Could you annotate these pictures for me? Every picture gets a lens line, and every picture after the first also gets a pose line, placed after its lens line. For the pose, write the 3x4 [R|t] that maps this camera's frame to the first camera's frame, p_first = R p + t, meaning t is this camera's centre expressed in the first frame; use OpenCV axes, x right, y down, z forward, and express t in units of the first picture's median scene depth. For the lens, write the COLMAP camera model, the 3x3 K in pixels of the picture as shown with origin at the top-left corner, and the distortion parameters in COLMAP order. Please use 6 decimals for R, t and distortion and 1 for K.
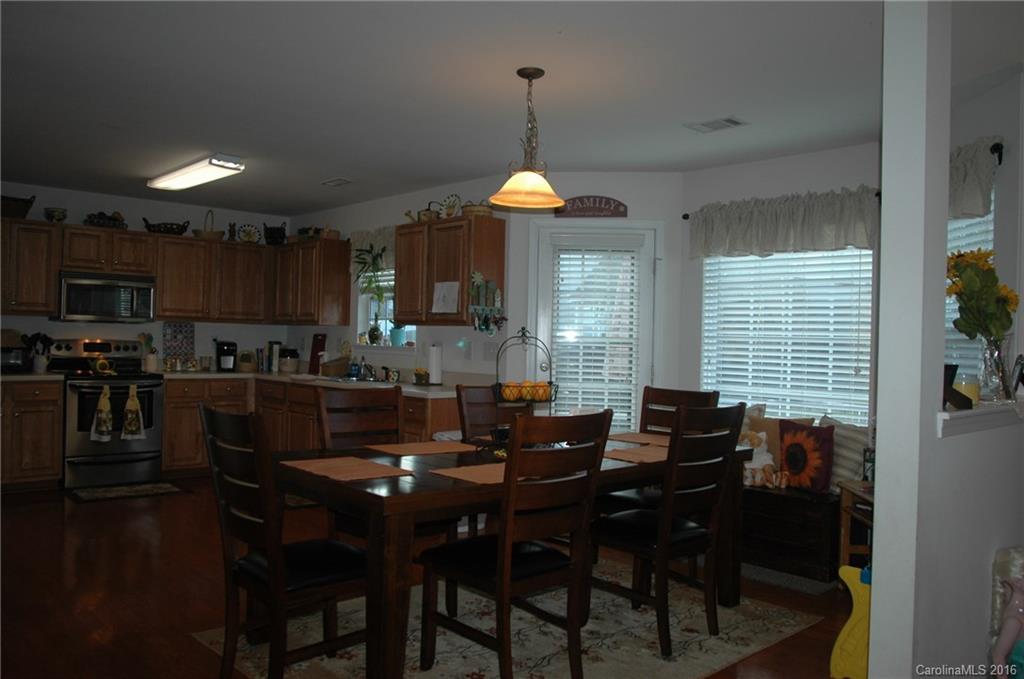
lens RADIAL K [[808.6, 0, 512.0], [0, 808.6, 339.5], [0, 0, 1]] dist [-0.096948, 0.073509]
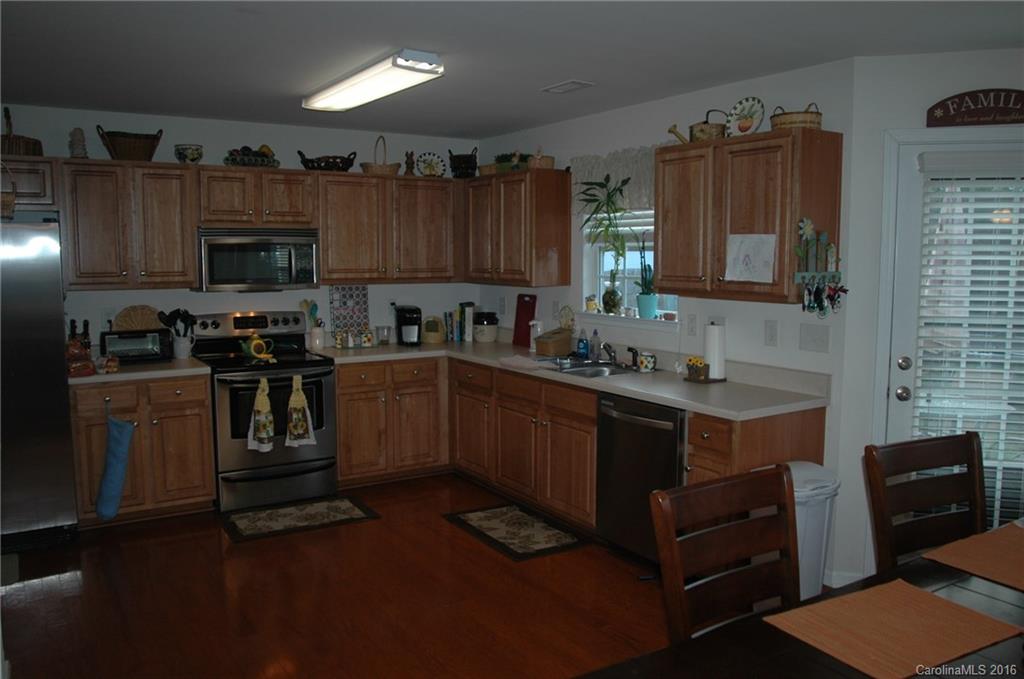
lens RADIAL K [[808.6, 0, 512.0], [0, 808.6, 339.5], [0, 0, 1]] dist [-0.096948, 0.073509]
pose [[0.984184, -0.005592, -0.177060, -0.131561], [0.024085, 0.994444, 0.102471, -0.048319], [0.175503, -0.105115, 0.978851, 0.272778]]
